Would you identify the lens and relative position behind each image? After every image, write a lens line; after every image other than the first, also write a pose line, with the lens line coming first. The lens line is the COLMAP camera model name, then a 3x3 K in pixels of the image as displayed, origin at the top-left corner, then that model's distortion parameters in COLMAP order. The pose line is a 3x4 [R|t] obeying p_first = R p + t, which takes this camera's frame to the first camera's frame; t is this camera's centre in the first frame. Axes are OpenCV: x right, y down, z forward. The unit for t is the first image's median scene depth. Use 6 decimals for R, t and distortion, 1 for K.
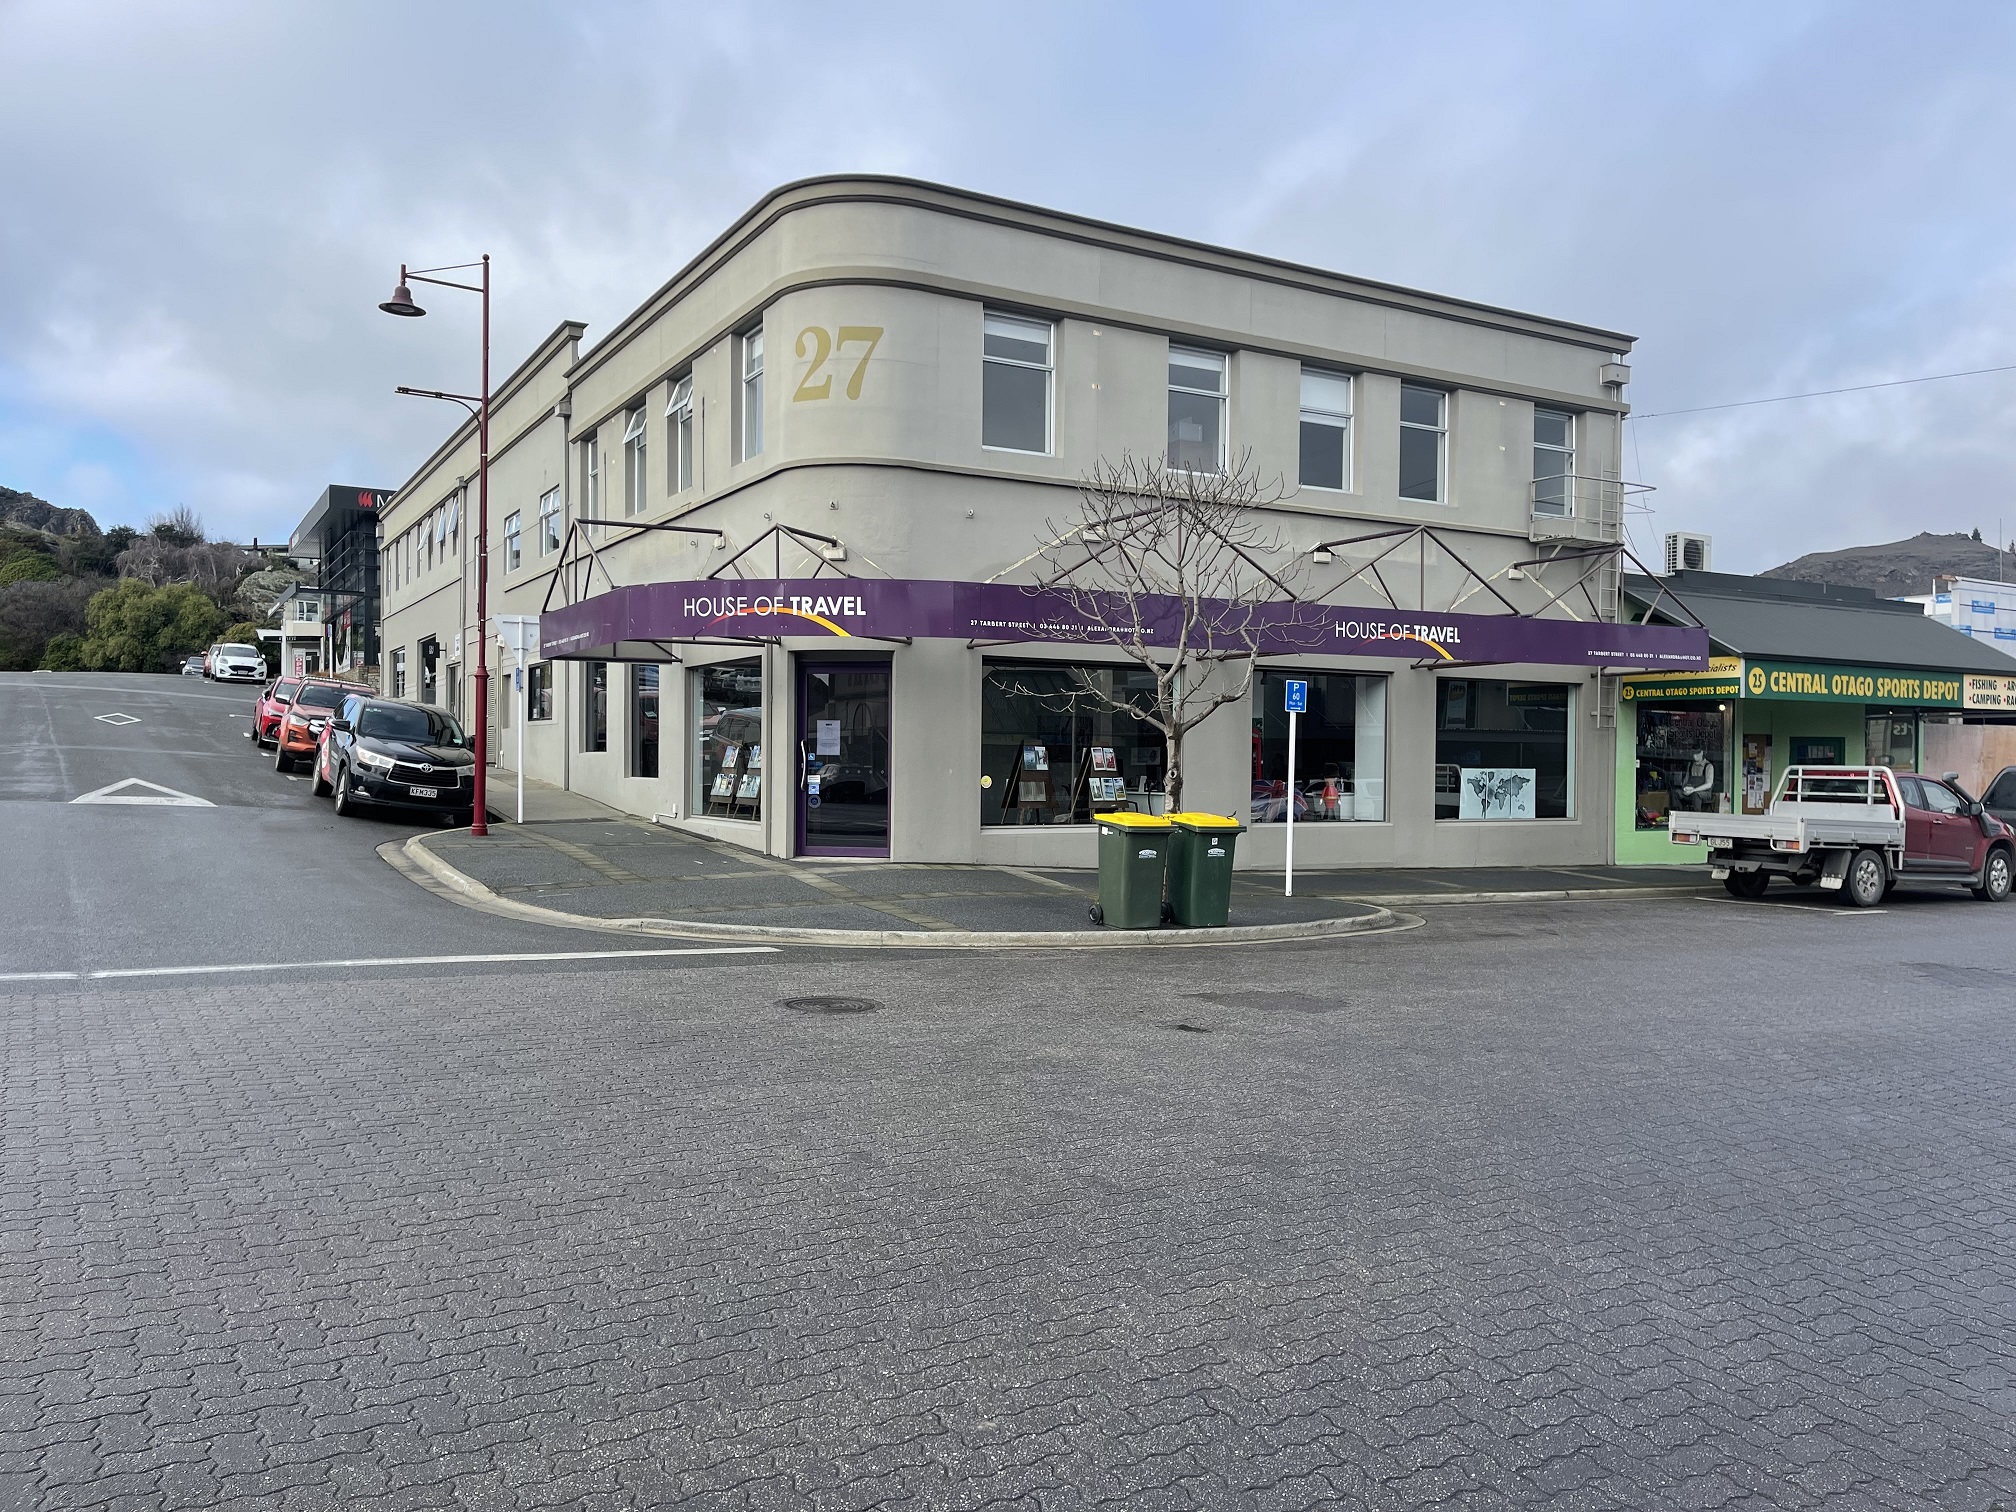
lens RADIAL K [[1556.9, 0, 1009.9], [0, 1556.9, 763.3], [0, 0, 1]] dist [0.044828, -0.020375]
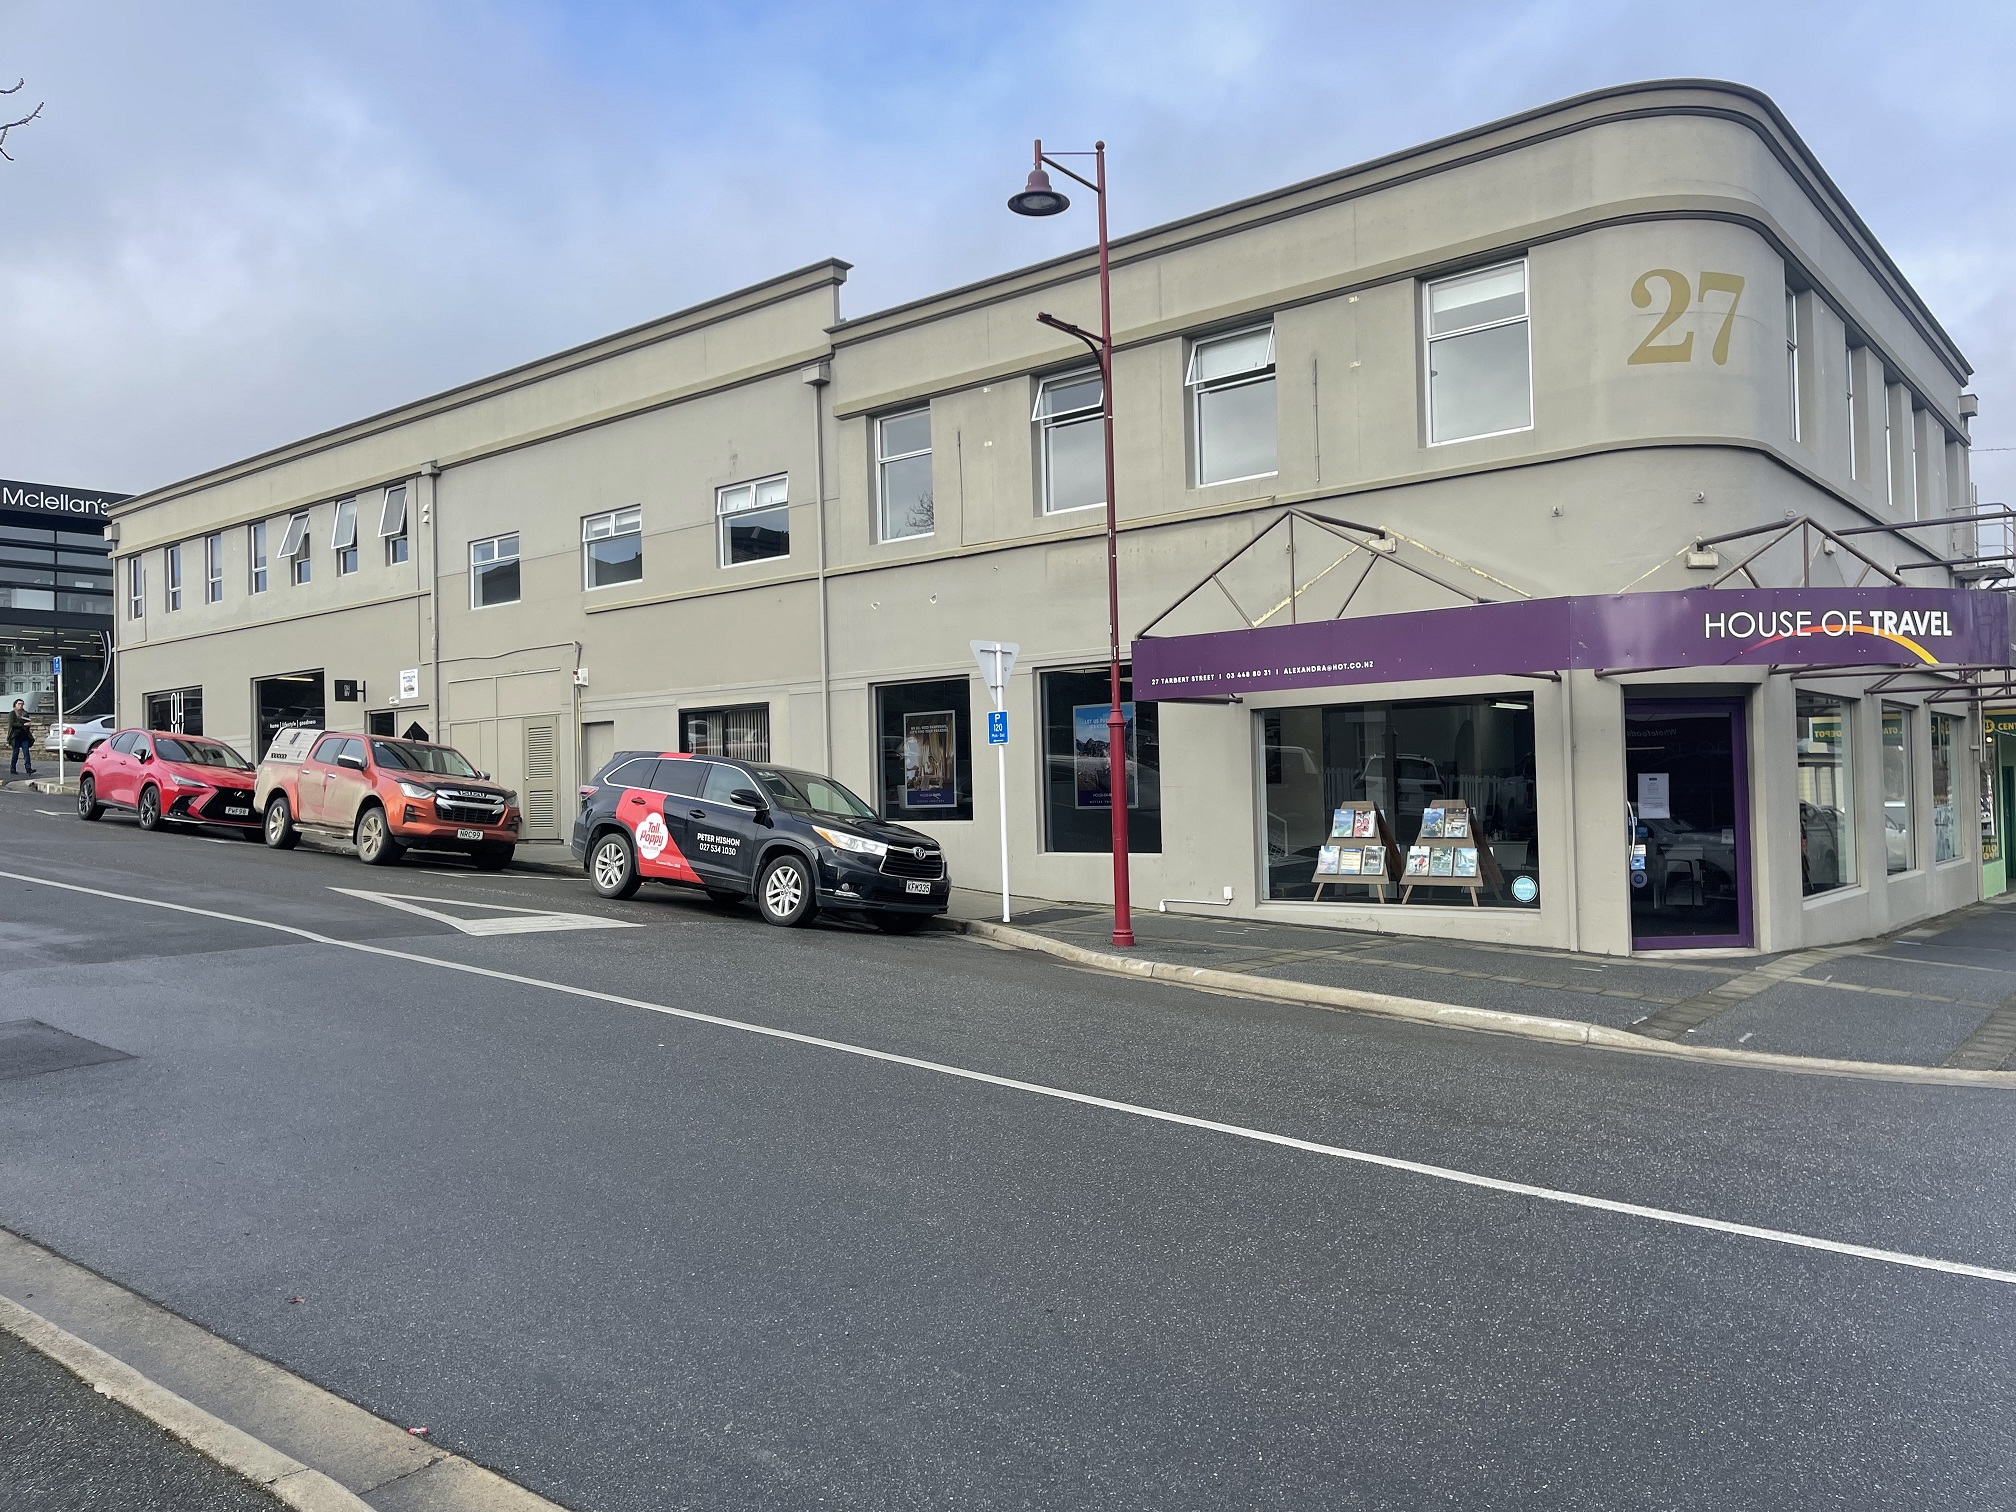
lens RADIAL K [[1556.9, 0, 1006.4], [0, 1556.9, 767.3], [0, 0, 1]] dist [0.044828, -0.020375]
pose [[0.932428, -0.022914, 0.360629, -0.725457], [0.031227, 0.999364, -0.017241, -0.028004], [-0.360005, 0.027338, 0.932550, 0.396044]]
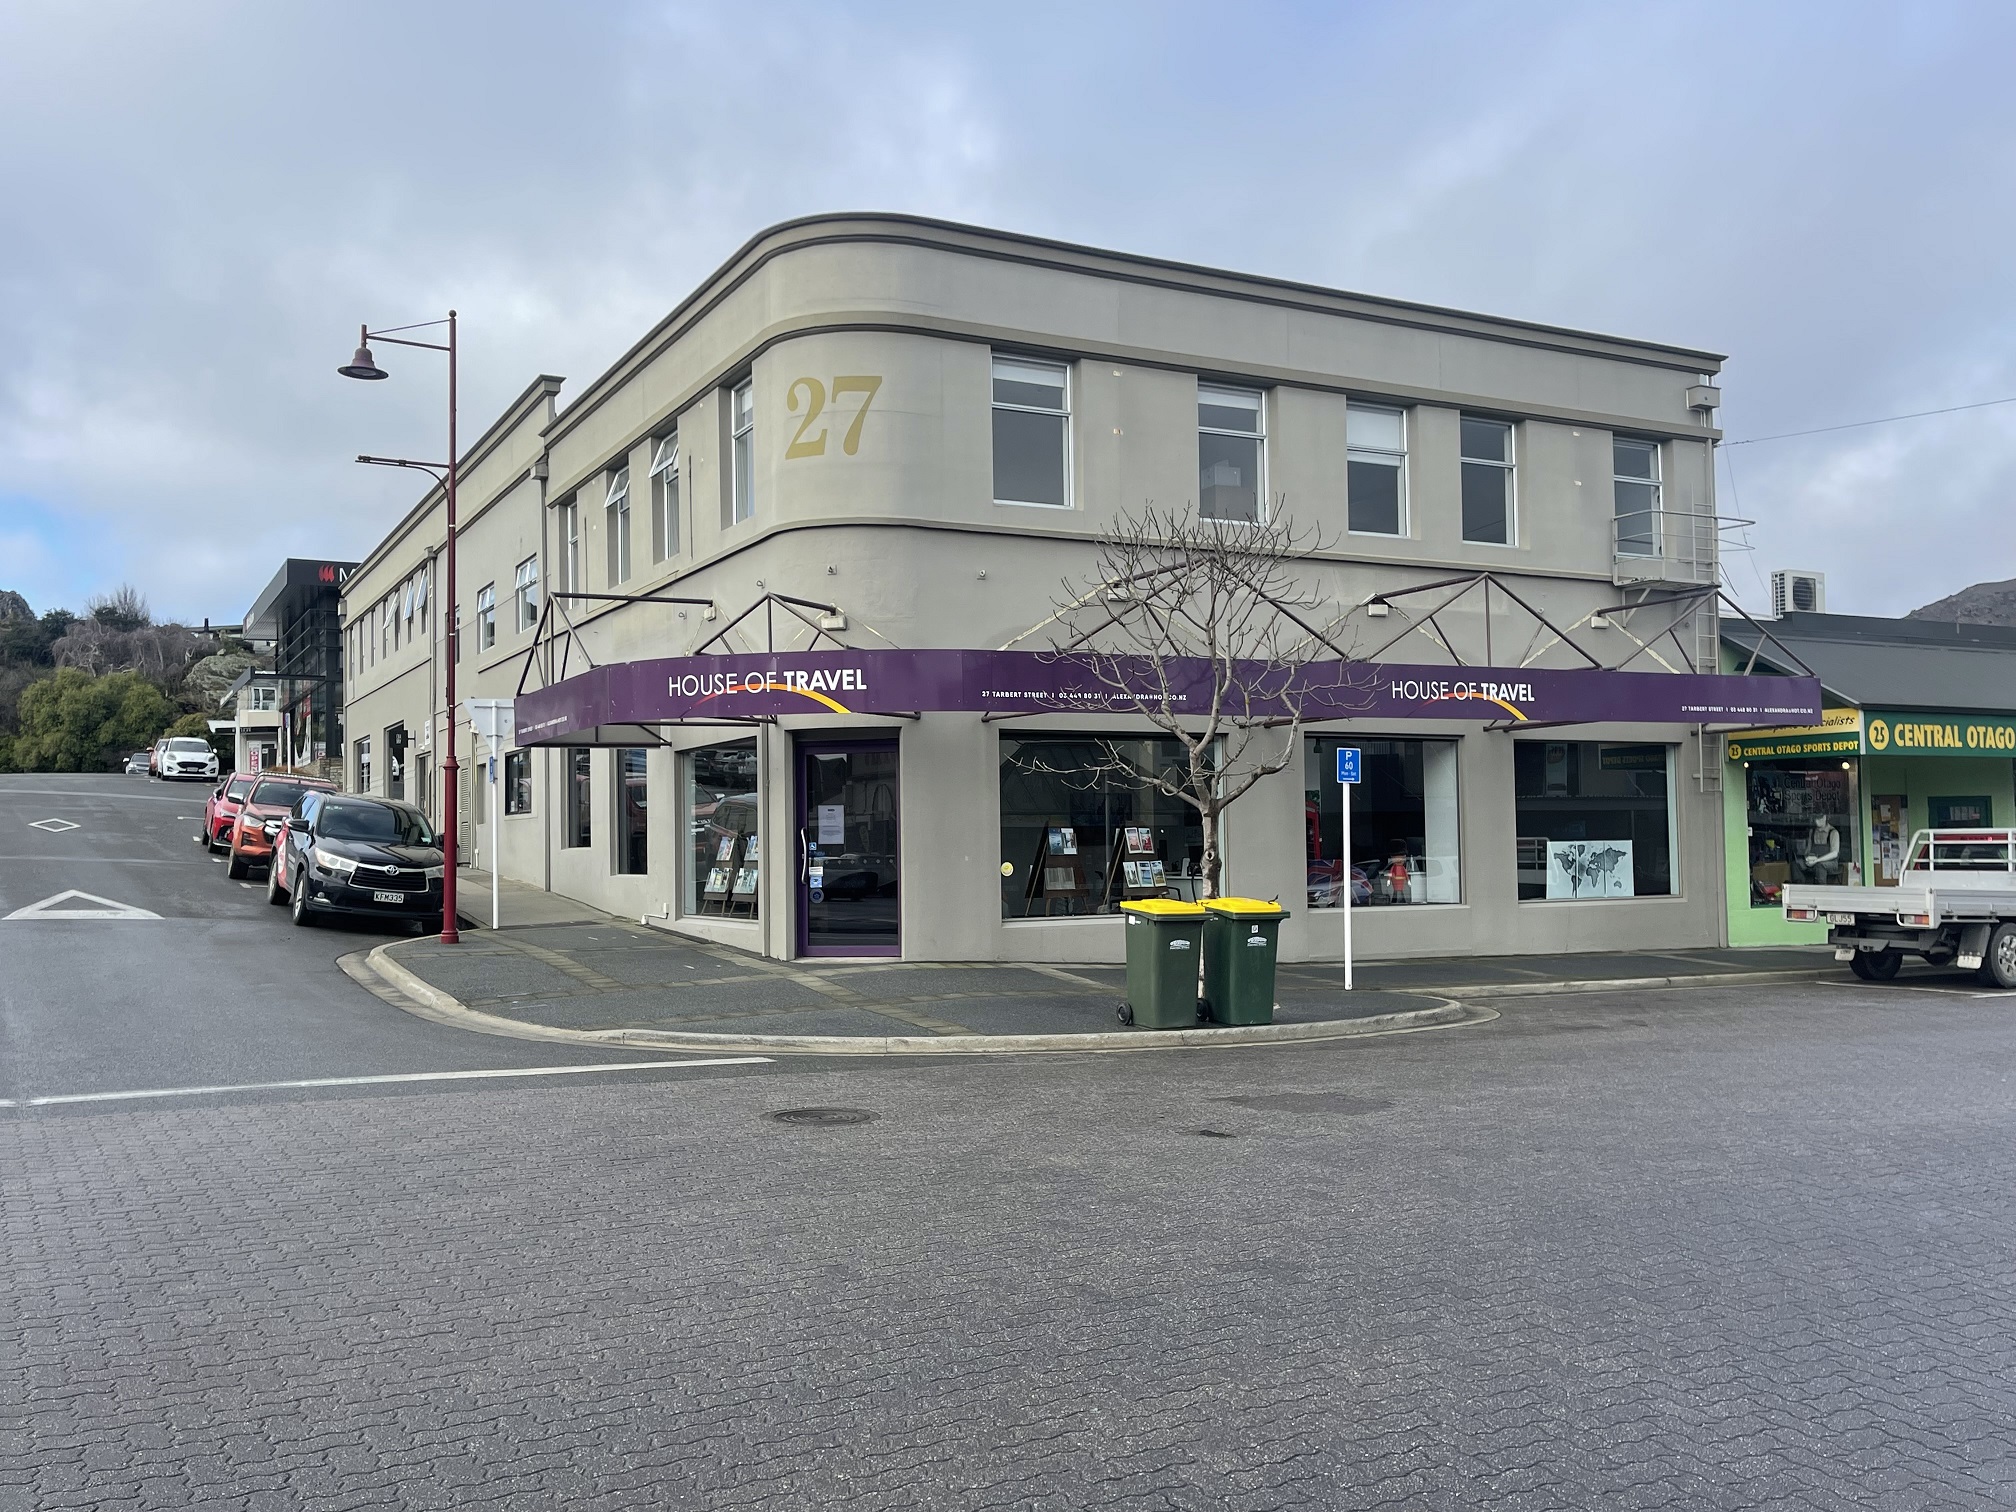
lens RADIAL K [[1782.2, 0, 1009.7], [0, 1782.2, 755.3], [0, 0, 1]] dist [0.038940, 0.002121]
pose [[0.999303, -0.026581, -0.026229, 0.015438], [0.025164, 0.998281, -0.052923, 0.000484], [0.027591, 0.052226, 0.998254, -0.031439]]
